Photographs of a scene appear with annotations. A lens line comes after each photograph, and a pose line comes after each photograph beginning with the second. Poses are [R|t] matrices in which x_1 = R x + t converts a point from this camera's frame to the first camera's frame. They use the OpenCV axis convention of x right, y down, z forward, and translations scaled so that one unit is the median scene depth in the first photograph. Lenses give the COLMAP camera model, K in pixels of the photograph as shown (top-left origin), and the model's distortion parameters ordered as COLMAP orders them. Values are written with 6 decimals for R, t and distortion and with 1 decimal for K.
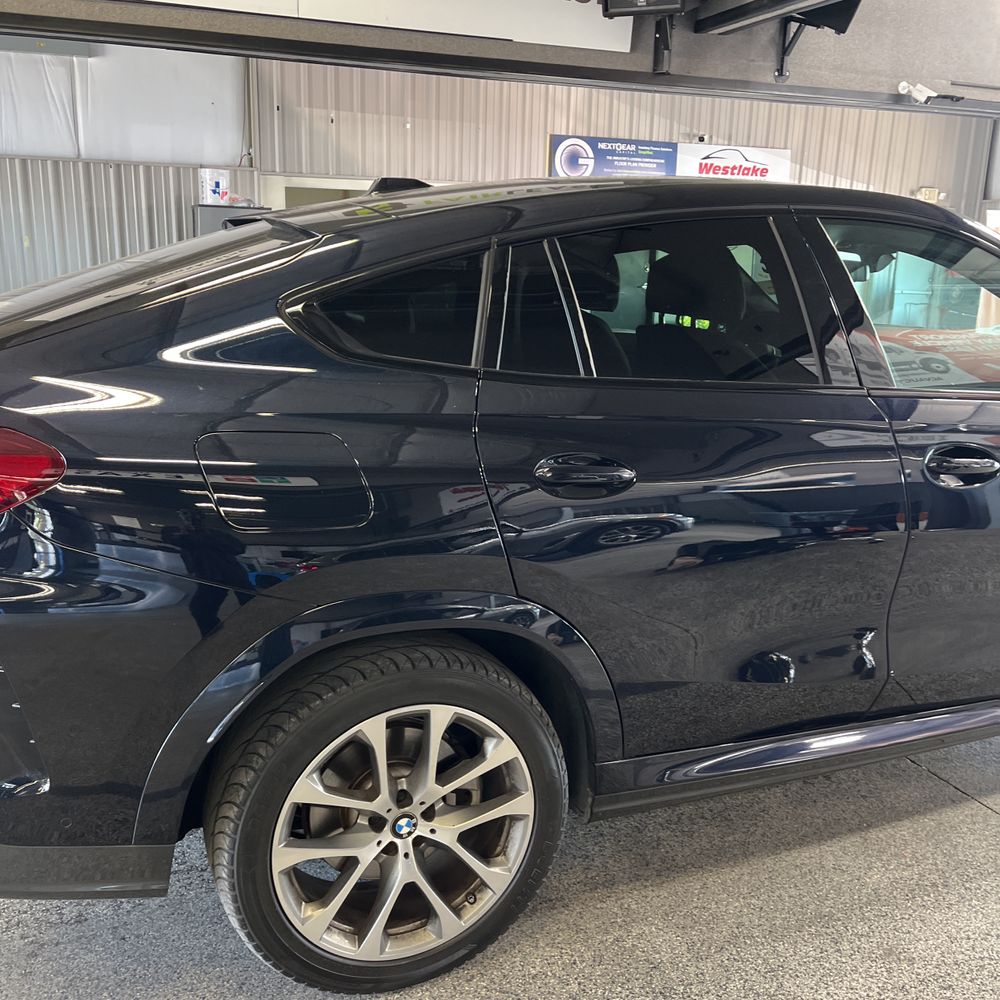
lens RADIAL K [[1008.4, 0, 491.8], [0, 1008.4, 502.5], [0, 0, 1]] dist [0.046012, -0.044384]
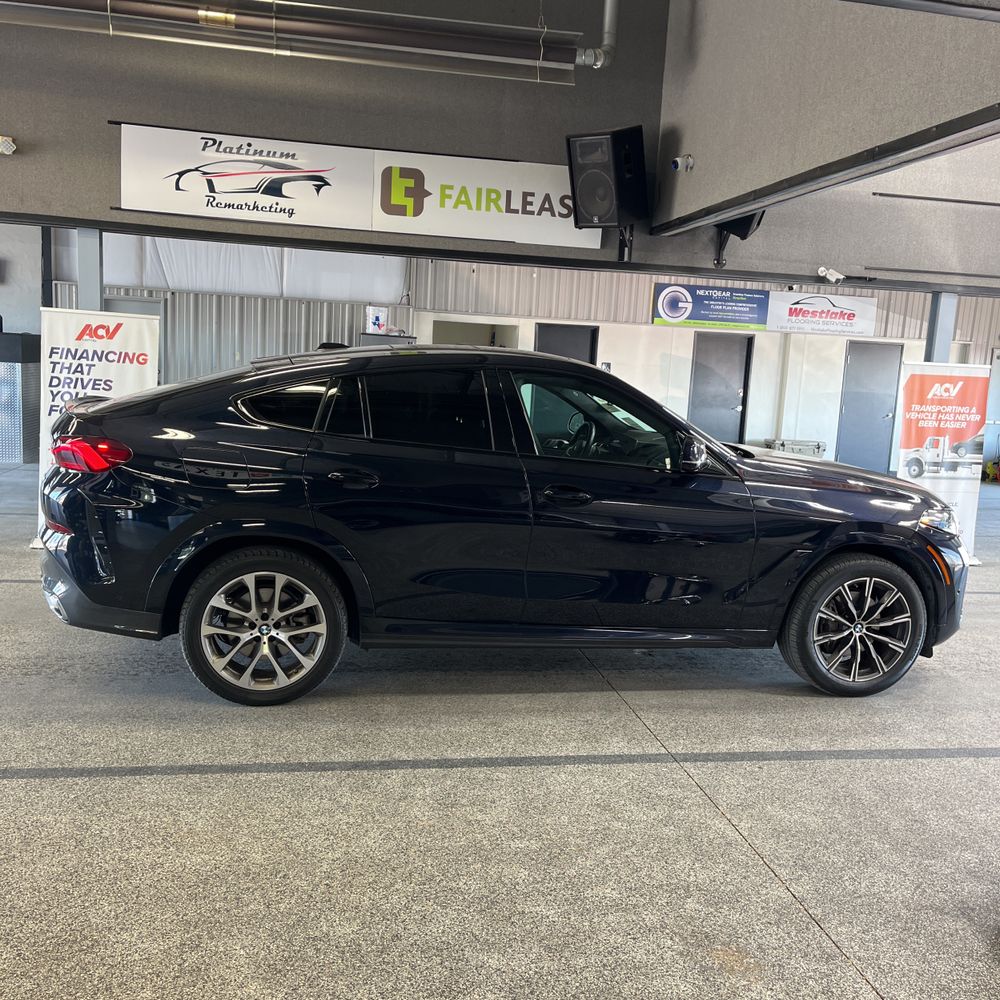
lens RADIAL K [[1010.1, 0, 512.9], [0, 1010.1, 505.6], [0, 0, 1]] dist [0.075991, -0.145836]
pose [[0.979644, 0.061635, -0.191047, 0.308829], [-0.082122, 0.991467, -0.101241, 0.081717], [0.183177, 0.114869, 0.976346, -0.402784]]
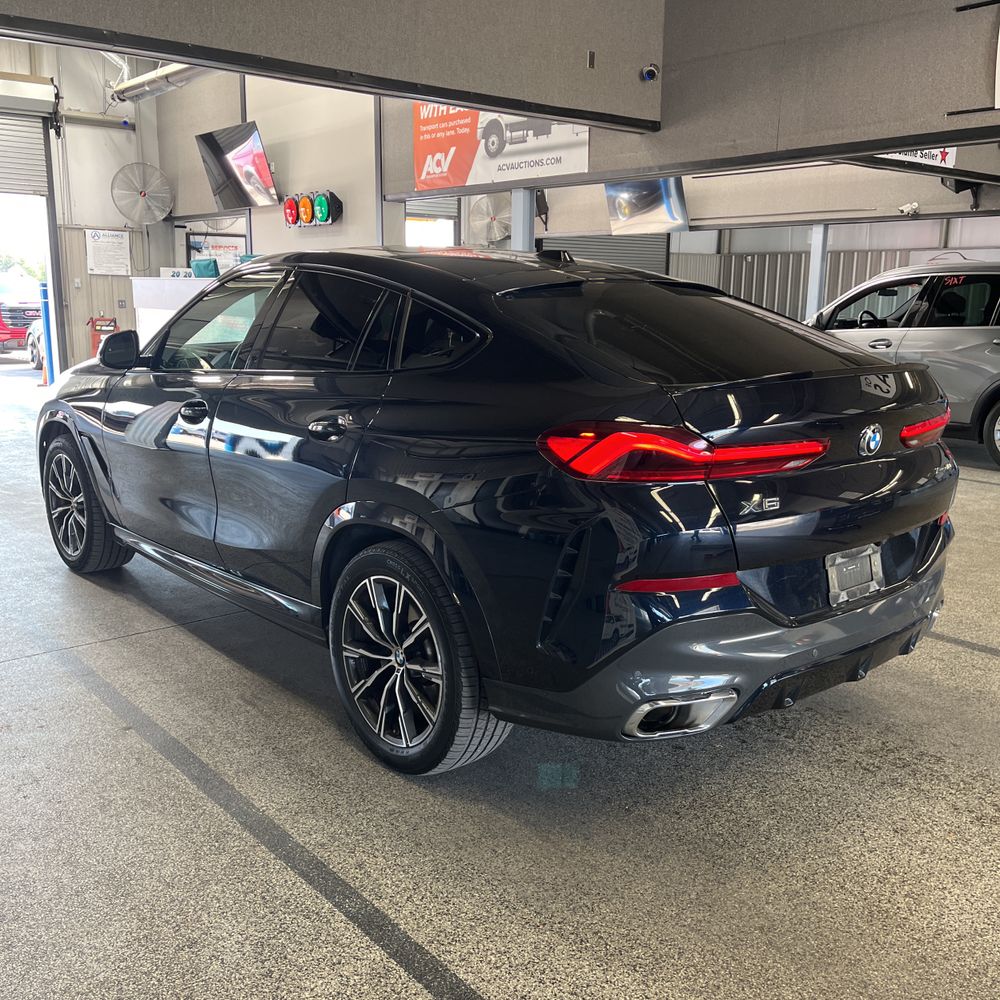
lens RADIAL K [[1008.4, 0, 491.8], [0, 1008.4, 502.5], [0, 0, 1]] dist [0.046012, -0.044384]
pose [[-0.301687, -0.220195, 0.927631, -0.676599], [0.217428, 0.931435, 0.291811, -0.196609], [-0.928284, 0.289728, -0.233125, 0.703203]]
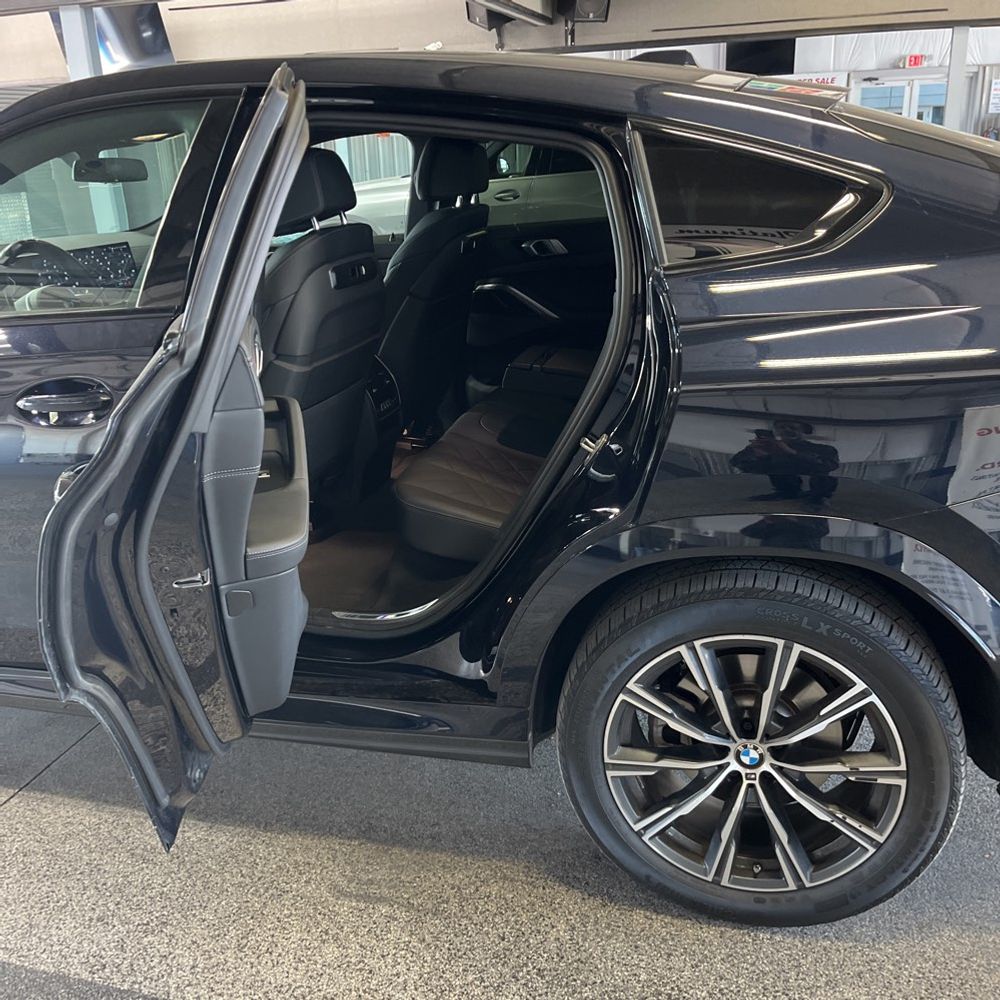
lens RADIAL K [[1005.8, 0, 490.4], [0, 1005.8, 518.7], [0, 0, 1]] dist [0.028711, -0.007845]
pose [[-0.779774, -0.209268, 0.590051, -0.272322], [0.175196, 0.831887, 0.526565, -0.220538], [-0.601048, 0.513976, -0.612021, 0.861775]]
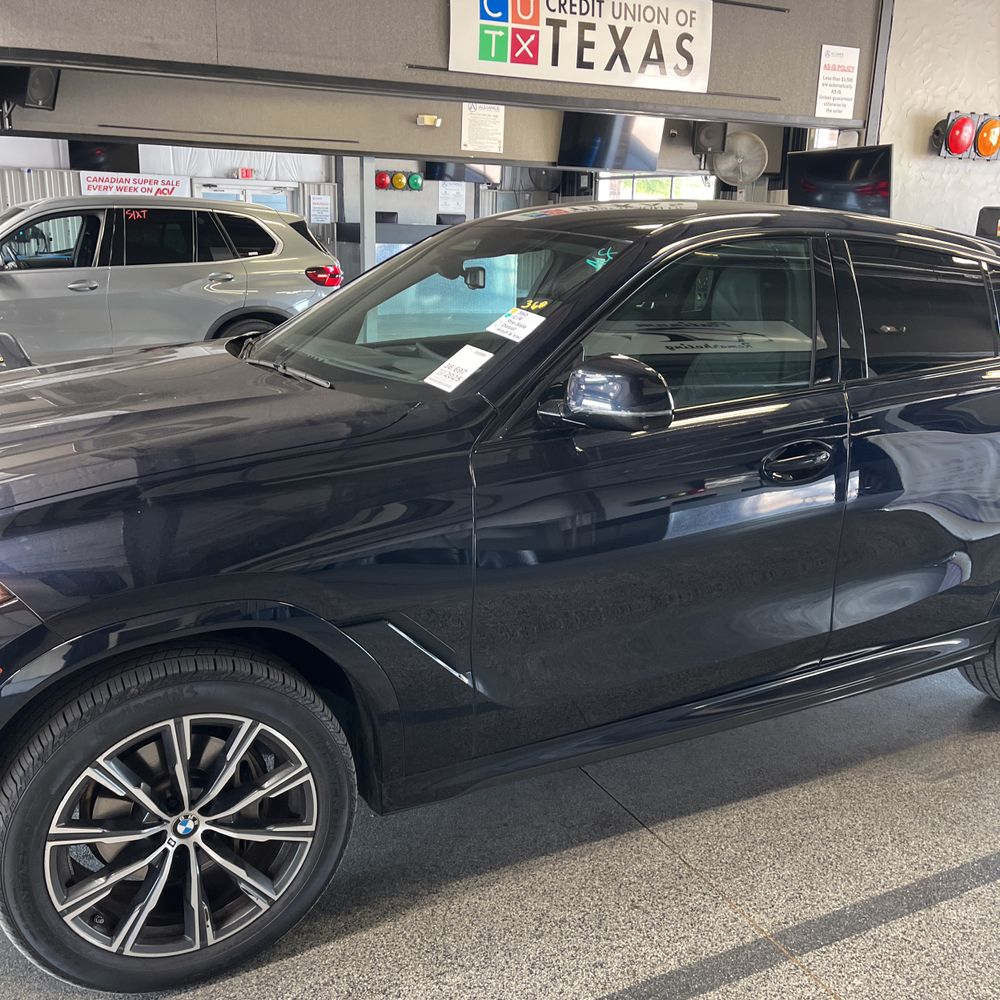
lens RADIAL K [[1012.5, 0, 498.4], [0, 1012.5, 510.2], [0, 0, 1]] dist [0.019394, 0.015817]
pose [[-0.995652, -0.019947, -0.090987, 0.240189], [-0.062450, 0.867699, 0.493152, -0.294084], [0.069113, 0.496690, -0.865172, 1.116209]]
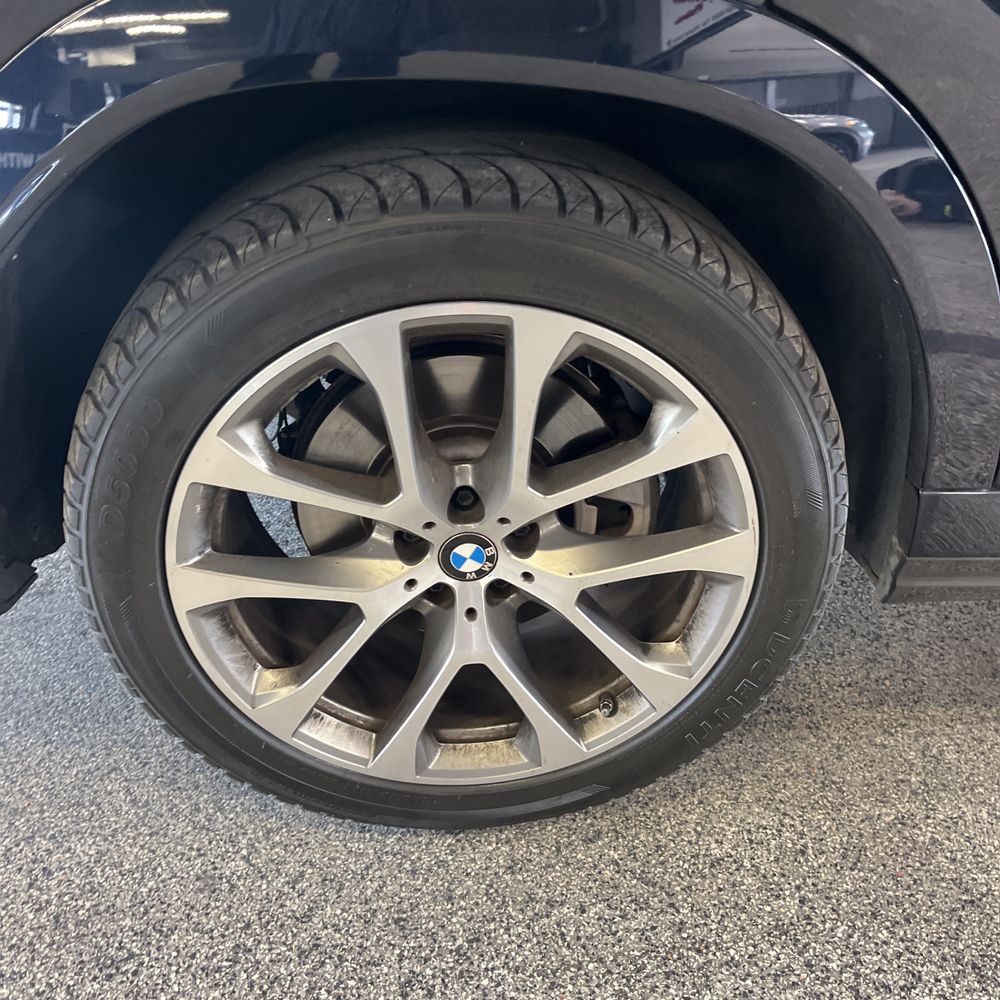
lens RADIAL K [[1010.1, 0, 512.9], [0, 1010.1, 505.6], [0, 0, 1]] dist [0.075991, -0.145836]
pose [[0.946845, 0.155337, -0.281701, 0.023012], [-0.051987, 0.938066, 0.342534, 0.046697], [0.317462, -0.309681, 0.896278, 0.208676]]
